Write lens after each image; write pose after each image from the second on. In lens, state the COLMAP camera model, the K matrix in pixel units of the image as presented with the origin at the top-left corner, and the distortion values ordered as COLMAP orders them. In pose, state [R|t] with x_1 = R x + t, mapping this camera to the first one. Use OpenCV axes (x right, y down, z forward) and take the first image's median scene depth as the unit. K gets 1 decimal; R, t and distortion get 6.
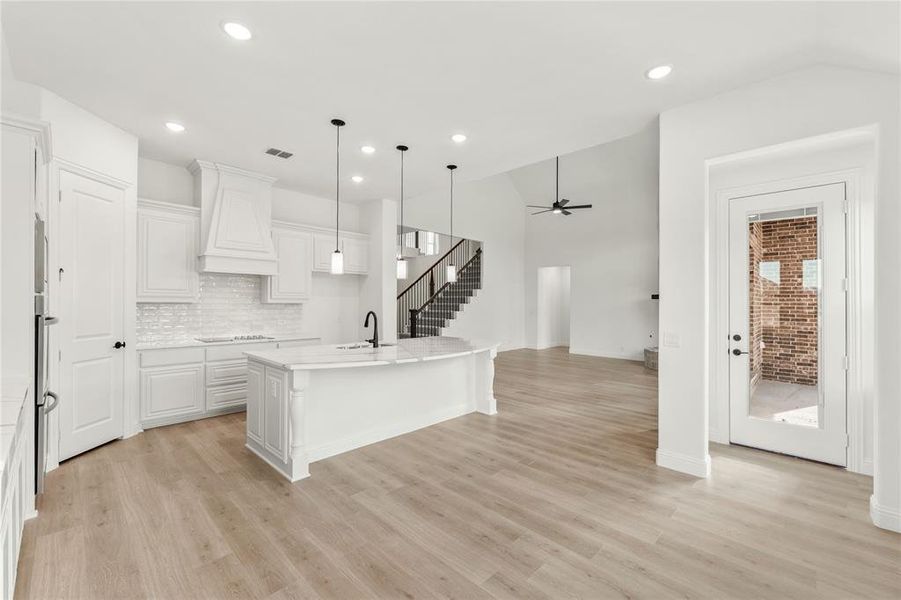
lens RADIAL K [[397.6, 0, 450.1], [0, 397.6, 301.3], [0, 0, 1]] dist [0.001324, 0.000334]
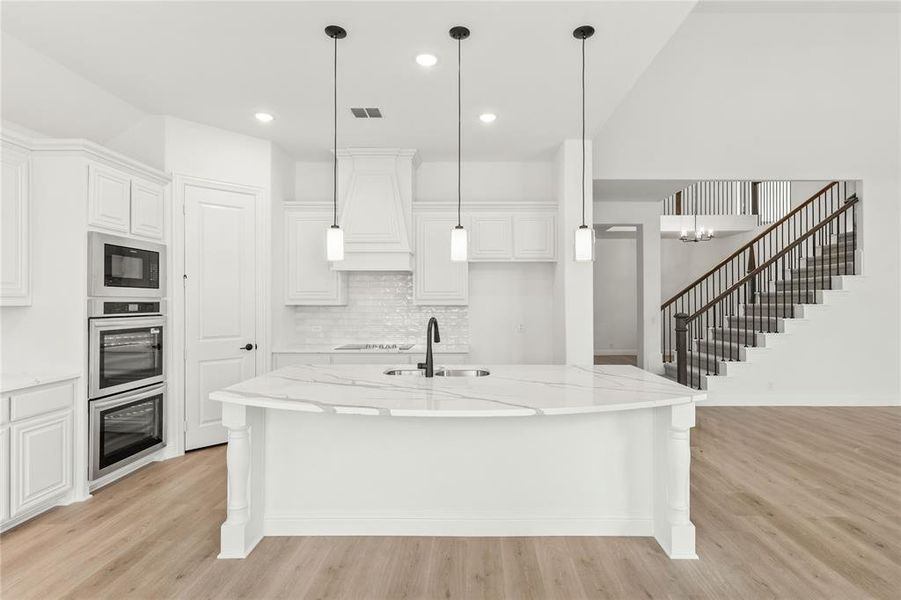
lens RADIAL K [[453.6, 0, 450.0], [0, 453.6, 299.9], [0, 0, 1]] dist [0.006178, -0.000131]
pose [[0.675682, -0.013789, -0.737064, 0.301970], [0.008191, 0.999904, -0.011196, 0.005030], [0.737148, 0.001528, 0.675730, 0.472480]]
